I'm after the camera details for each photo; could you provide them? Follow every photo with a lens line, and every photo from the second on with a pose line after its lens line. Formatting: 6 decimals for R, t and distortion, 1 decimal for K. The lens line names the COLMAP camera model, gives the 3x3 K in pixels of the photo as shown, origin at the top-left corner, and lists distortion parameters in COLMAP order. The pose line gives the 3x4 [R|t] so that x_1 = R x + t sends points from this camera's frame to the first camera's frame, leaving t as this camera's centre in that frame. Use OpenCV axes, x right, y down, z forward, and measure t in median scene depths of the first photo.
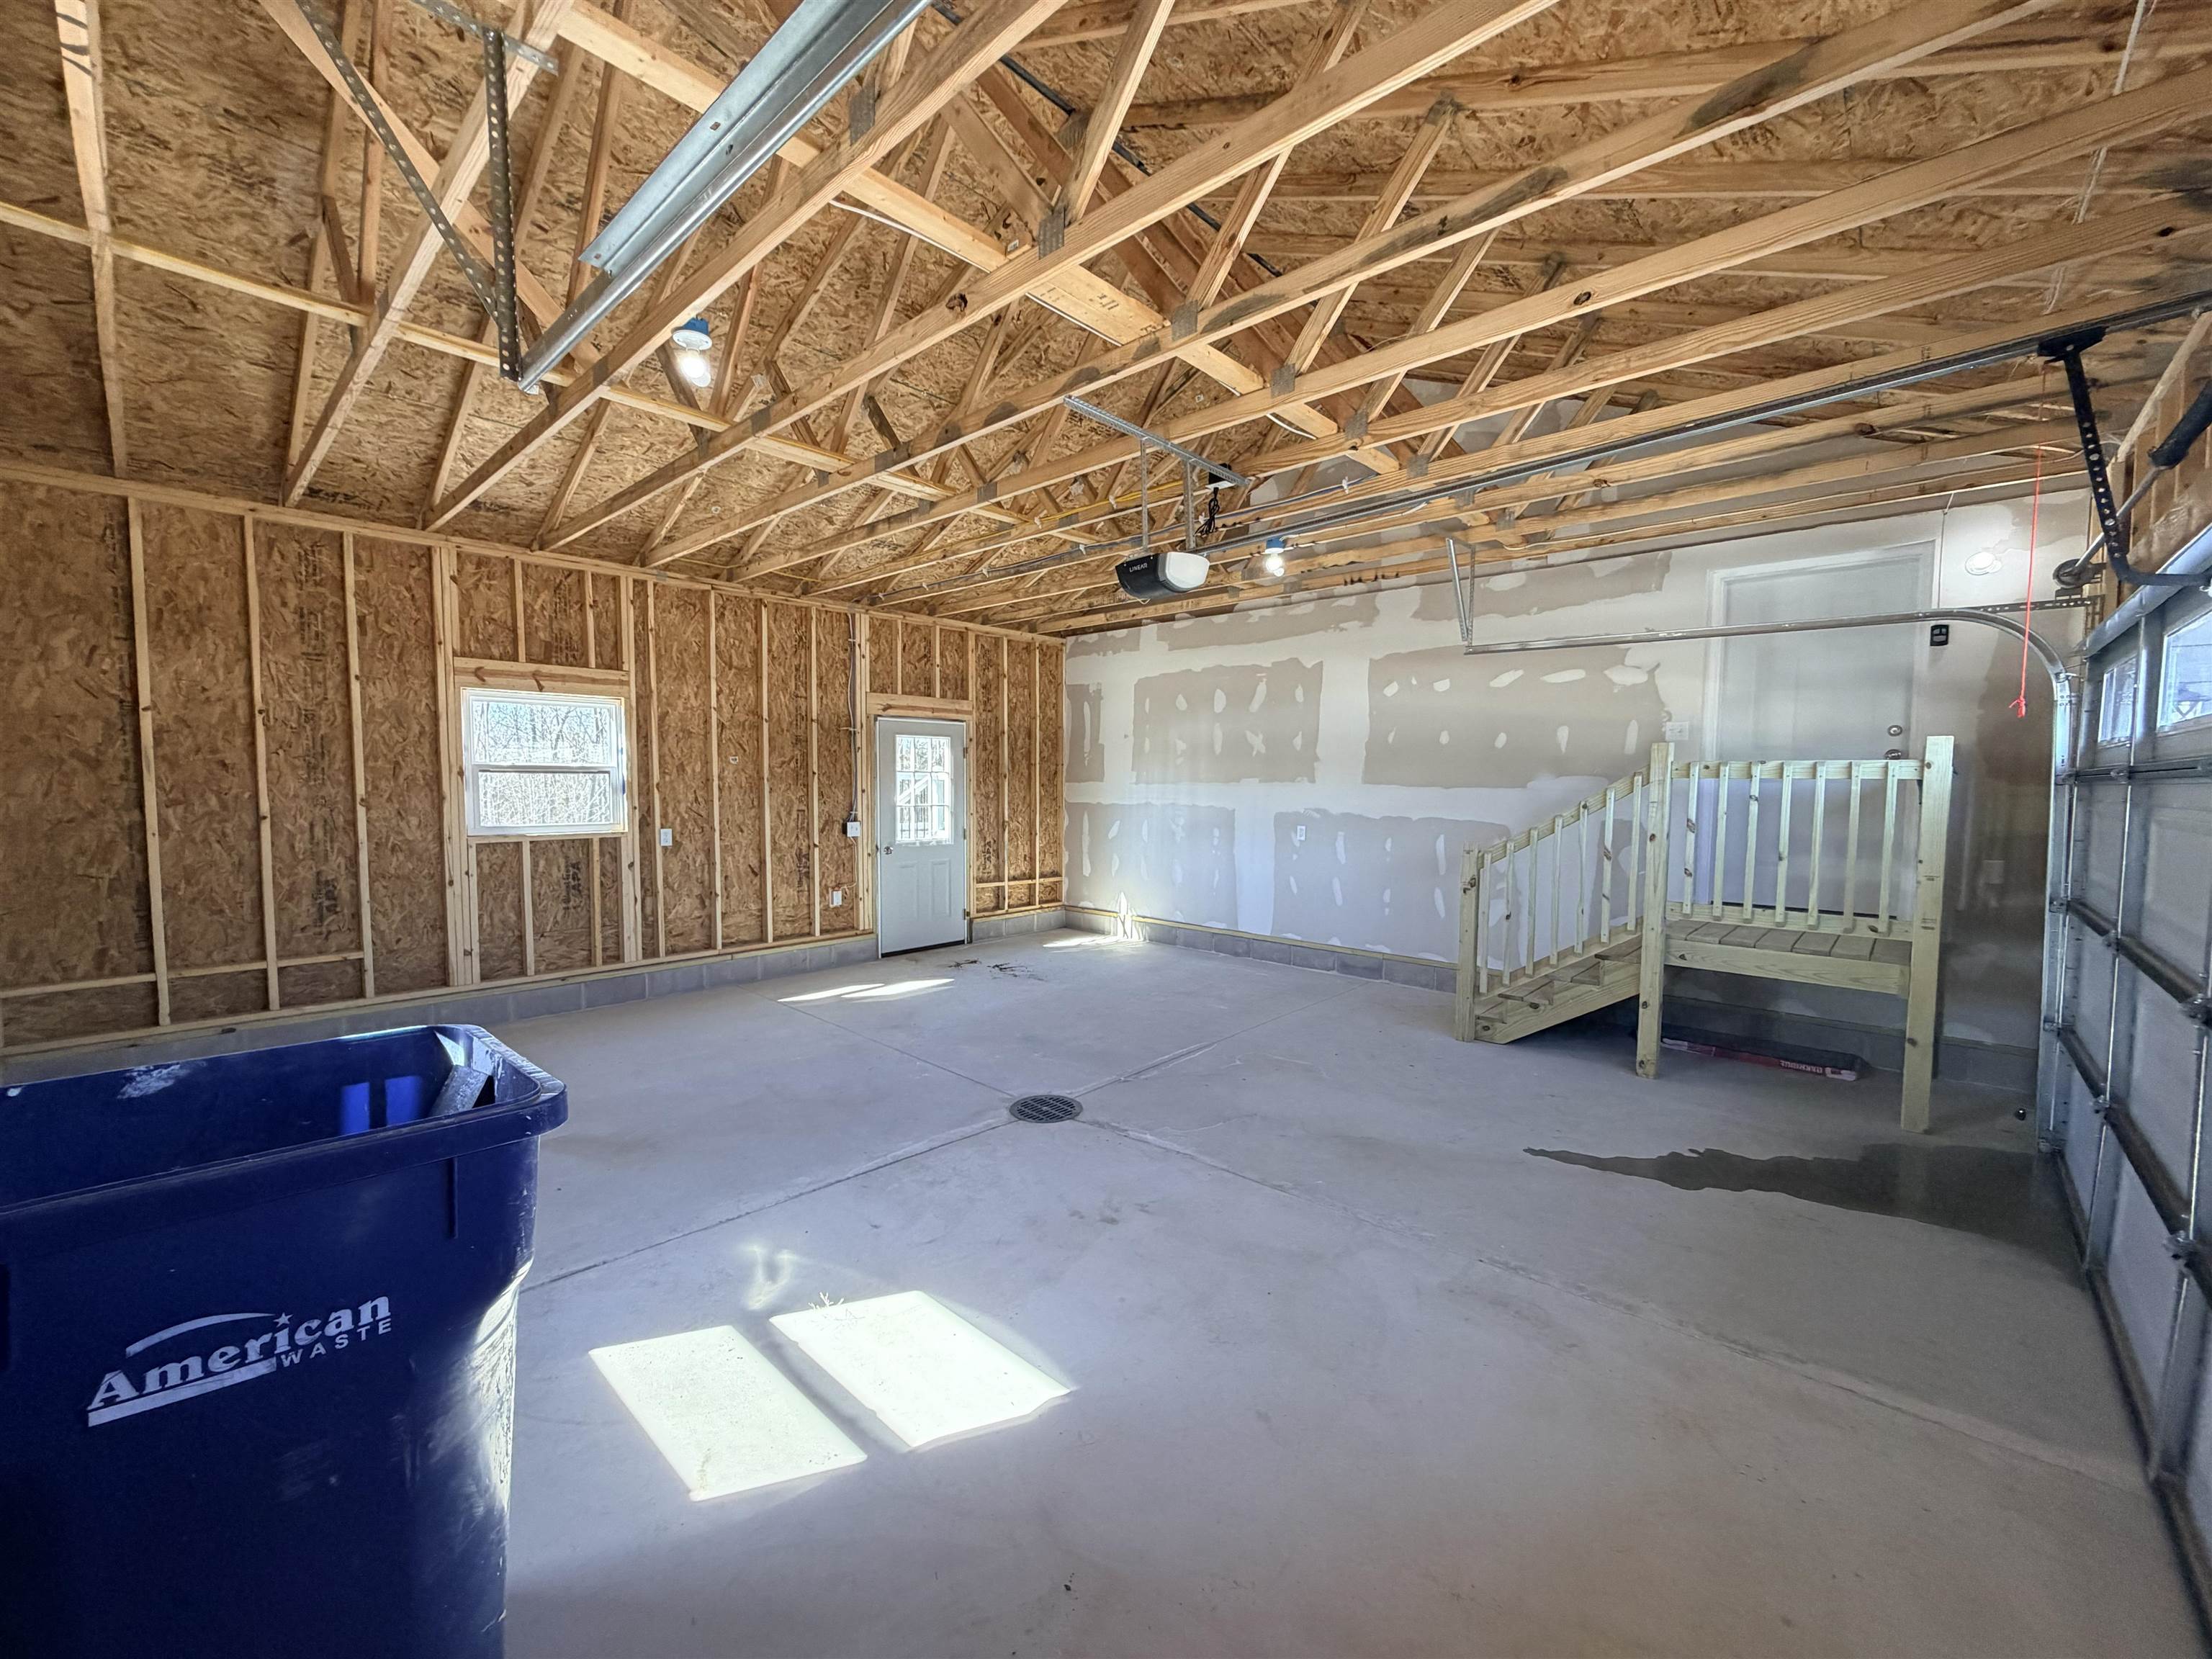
lens RADIAL K [[885.4, 0, 1106.0], [0, 885.4, 829.5], [0, 0, 1]] dist [-0.001143, -0.000096]
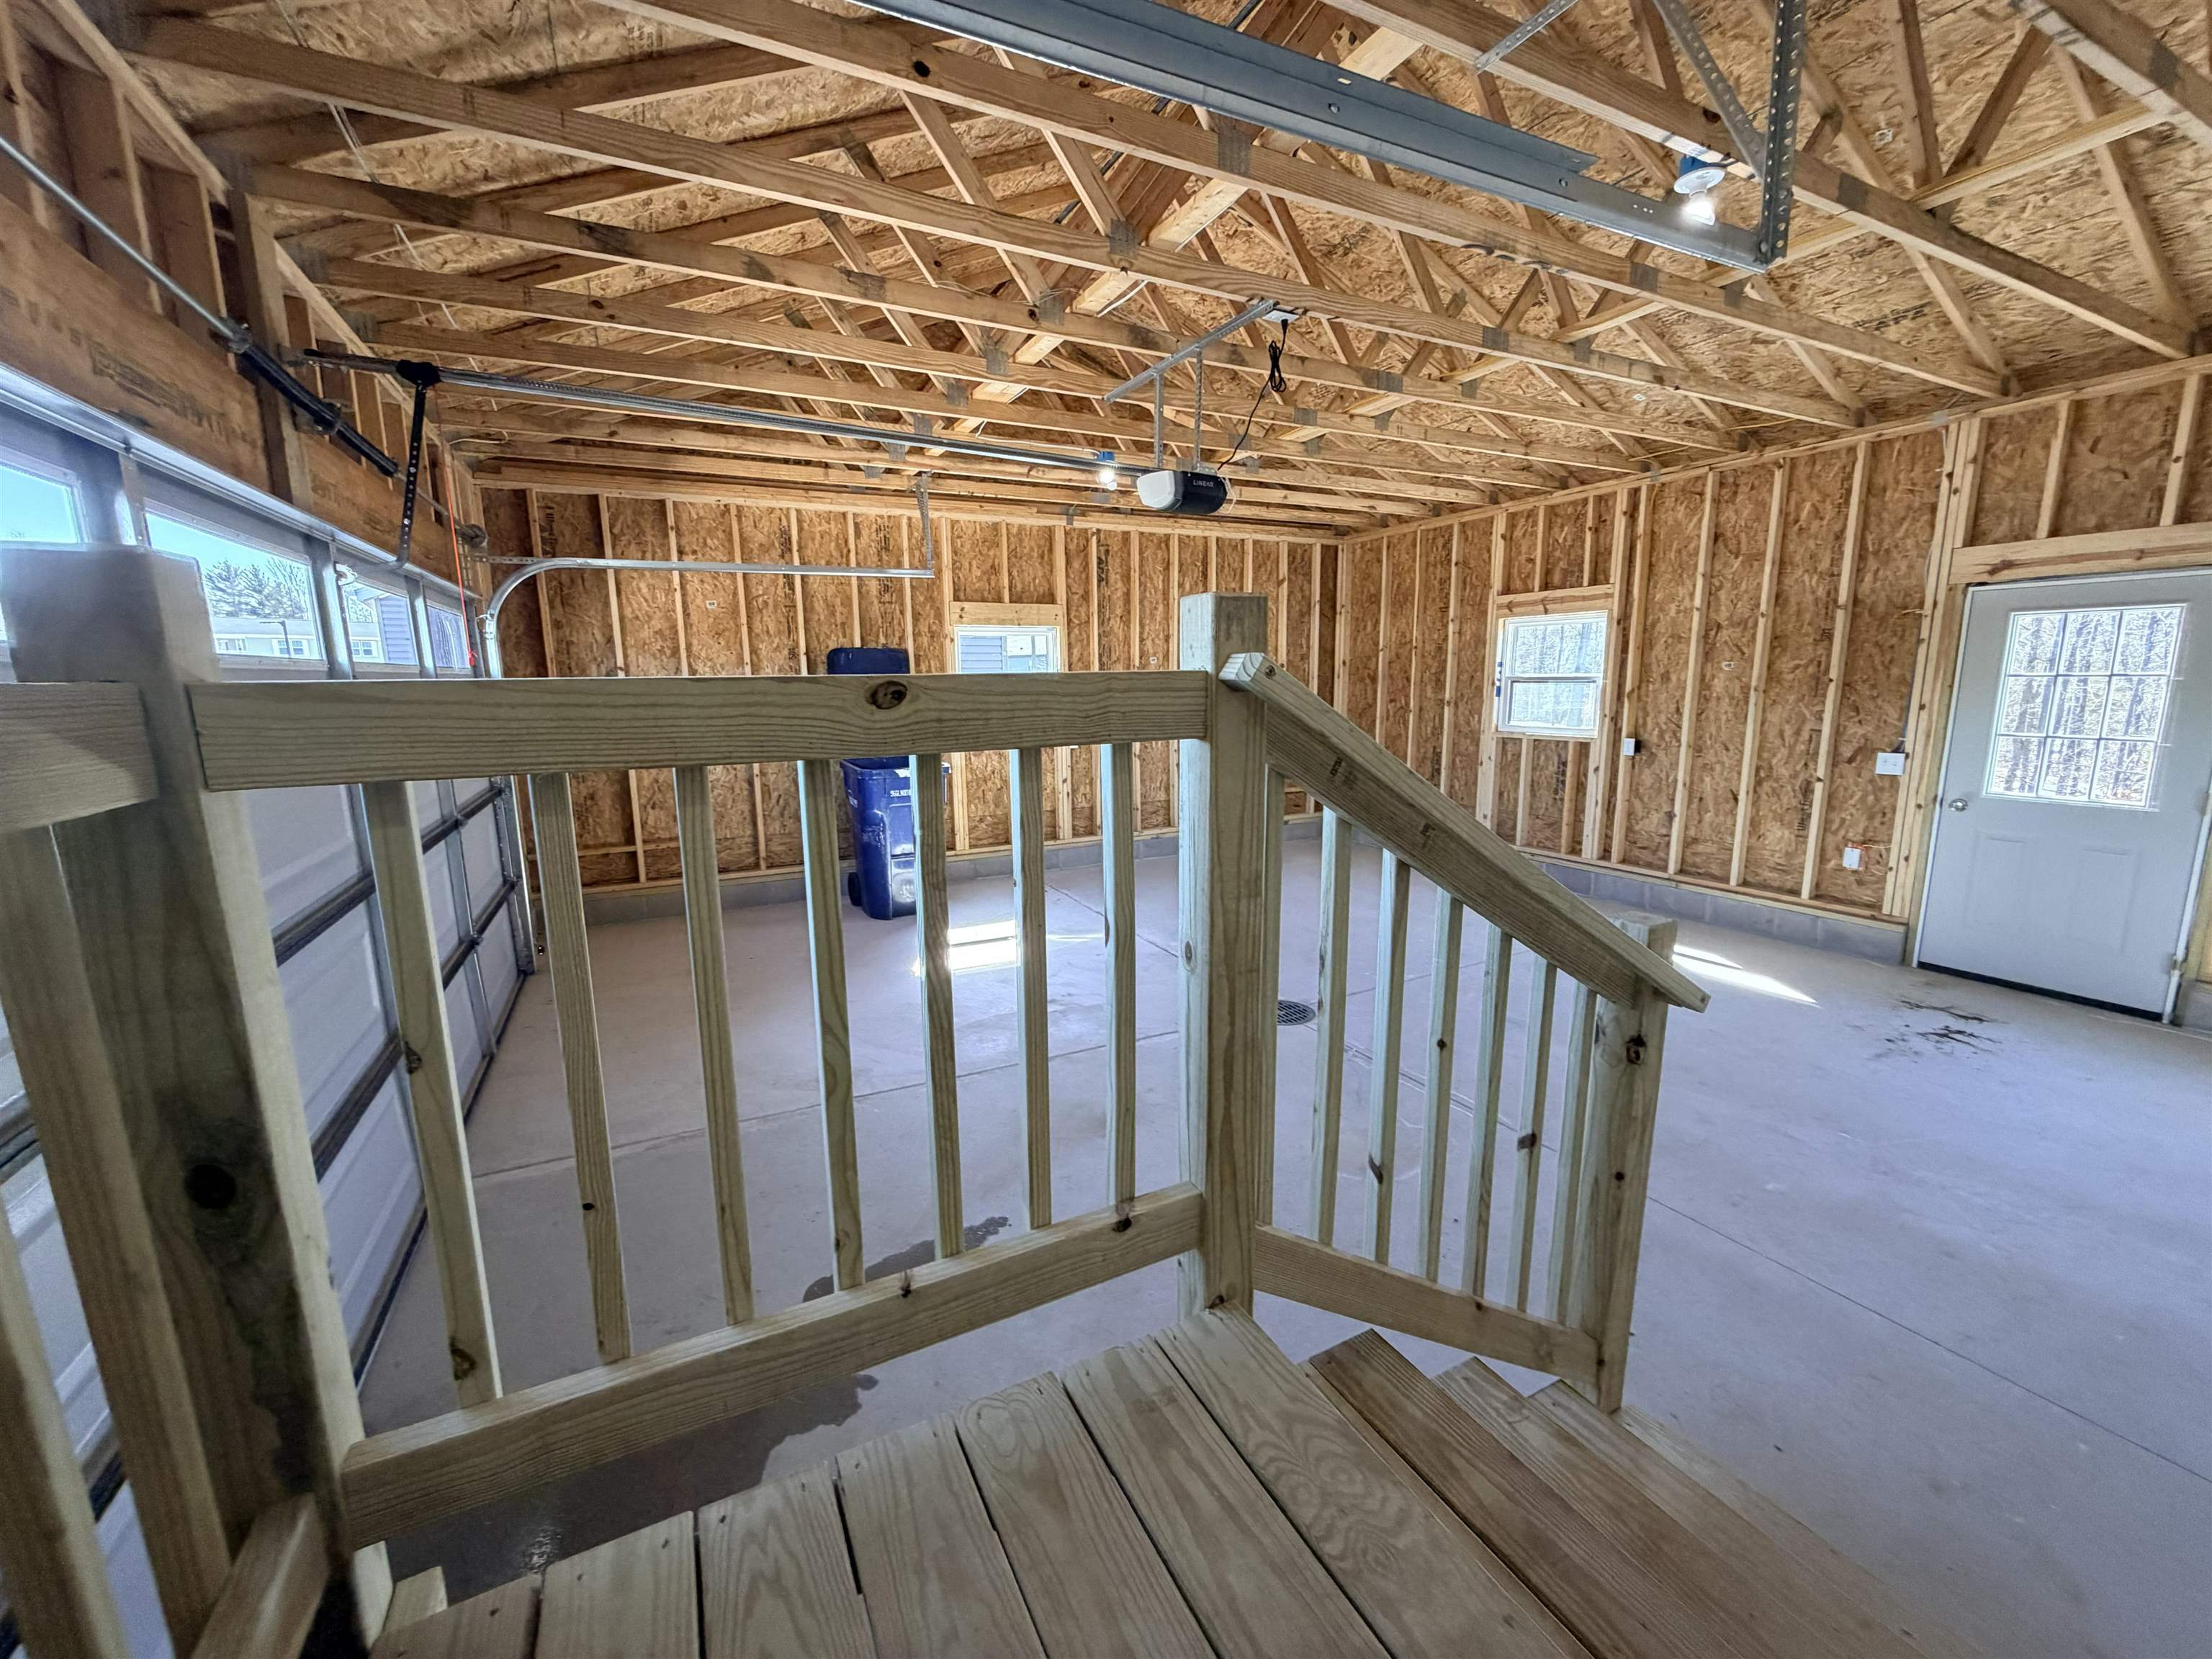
lens RADIAL K [[885.4, 0, 1106.0], [0, 885.4, 829.5], [0, 0, 1]] dist [-0.001143, -0.000096]
pose [[-0.347708, 0.153734, -0.924913, 0.653645], [-0.047025, 0.982365, 0.180962, -0.052922], [0.936423, 0.106416, -0.334347, 0.791099]]
